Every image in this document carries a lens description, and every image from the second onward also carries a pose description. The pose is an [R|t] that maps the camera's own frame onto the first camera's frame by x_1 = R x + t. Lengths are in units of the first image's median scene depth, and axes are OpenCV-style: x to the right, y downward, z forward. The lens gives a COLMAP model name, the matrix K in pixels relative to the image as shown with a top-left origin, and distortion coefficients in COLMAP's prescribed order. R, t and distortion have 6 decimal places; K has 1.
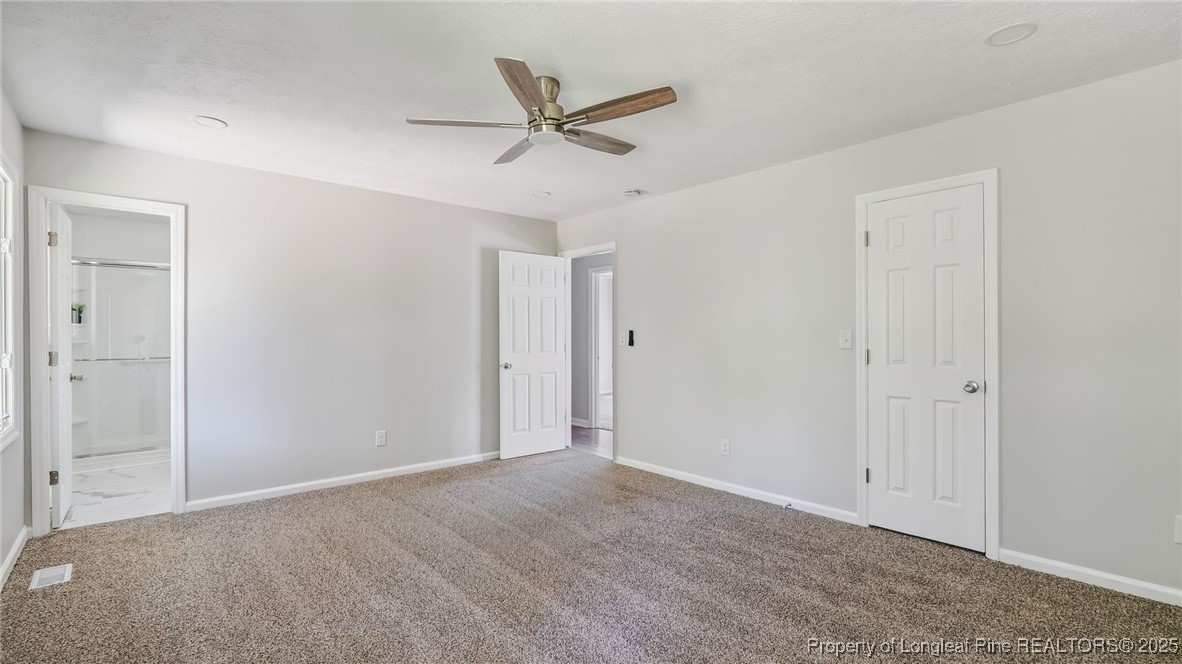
lens RADIAL K [[528.0, 0, 591.0], [0, 528.0, 332.0], [0, 0, 1]] dist [-0.000421, -0.000029]
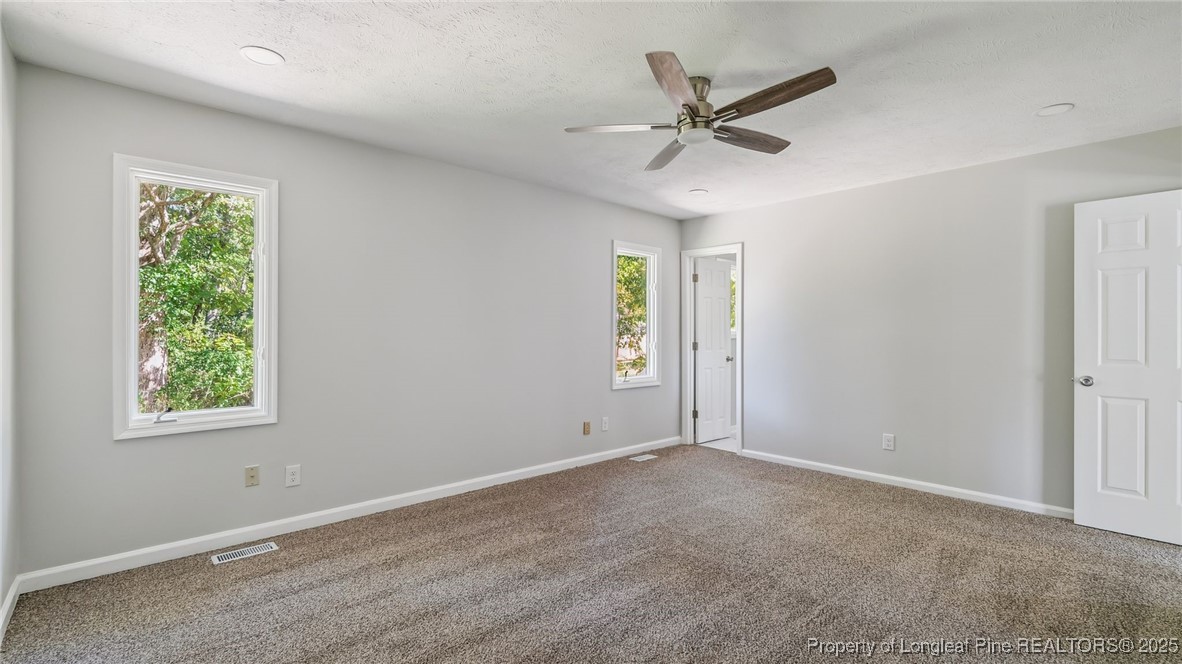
lens RADIAL K [[528.0, 0, 591.0], [0, 528.0, 332.0], [0, 0, 1]] dist [-0.000421, -0.000029]
pose [[0.033565, -0.002129, -0.999434, 0.468786], [0.005916, 0.999981, -0.001932, 0.002710], [0.999419, -0.005848, 0.033577, 0.384757]]
